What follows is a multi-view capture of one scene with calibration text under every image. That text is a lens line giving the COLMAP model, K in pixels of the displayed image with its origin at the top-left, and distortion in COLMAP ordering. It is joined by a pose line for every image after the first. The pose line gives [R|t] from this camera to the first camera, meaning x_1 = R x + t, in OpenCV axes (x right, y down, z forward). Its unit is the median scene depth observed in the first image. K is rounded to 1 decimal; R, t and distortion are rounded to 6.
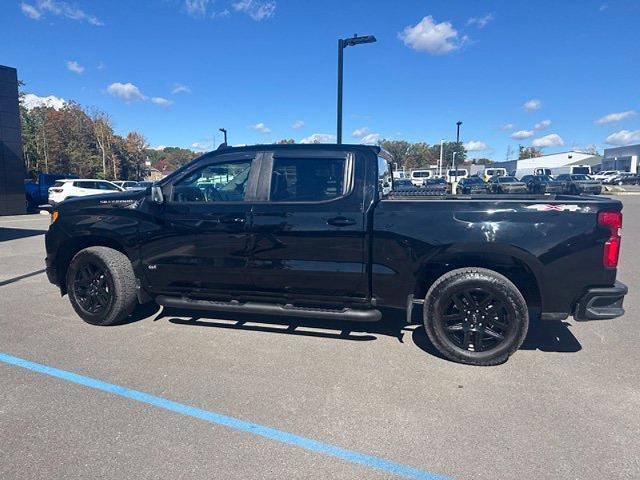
lens RADIAL K [[483.4, 0, 319.2], [0, 483.4, 242.5], [0, 0, 1]] dist [0.043915, -0.046080]
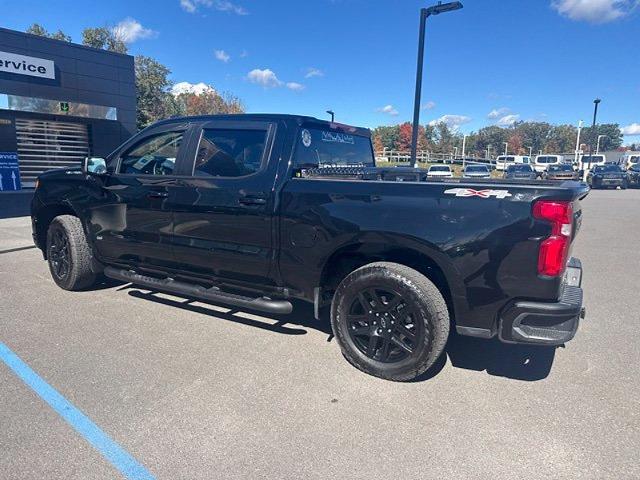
lens RADIAL K [[483.4, 0, 314.4], [0, 483.4, 241.1], [0, 0, 1]] dist [0.043915, -0.046080]
pose [[0.957455, 0.066900, -0.280722, 0.354078], [-0.058690, 0.997569, 0.037564, -0.006814], [0.282553, -0.019491, 0.959054, 0.141571]]
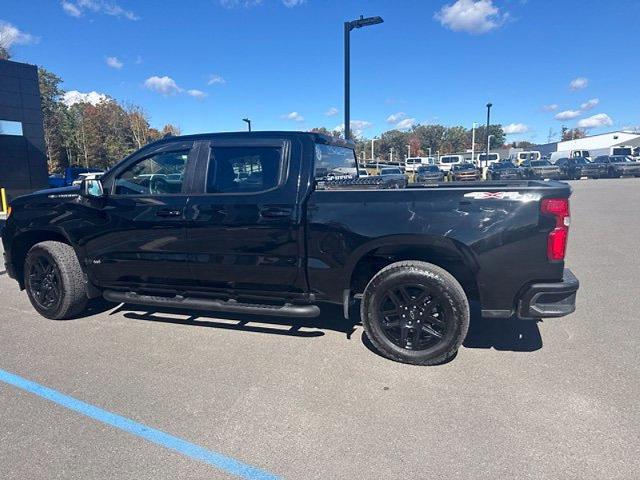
lens RADIAL K [[483.4, 0, 320.7], [0, 483.4, 244.8], [0, 0, 1]] dist [0.043915, -0.046080]
pose [[0.996415, -0.008702, -0.084147, 0.183453], [0.011097, 0.999545, 0.028034, -0.006121], [0.083865, -0.028867, 0.996059, 0.049375]]
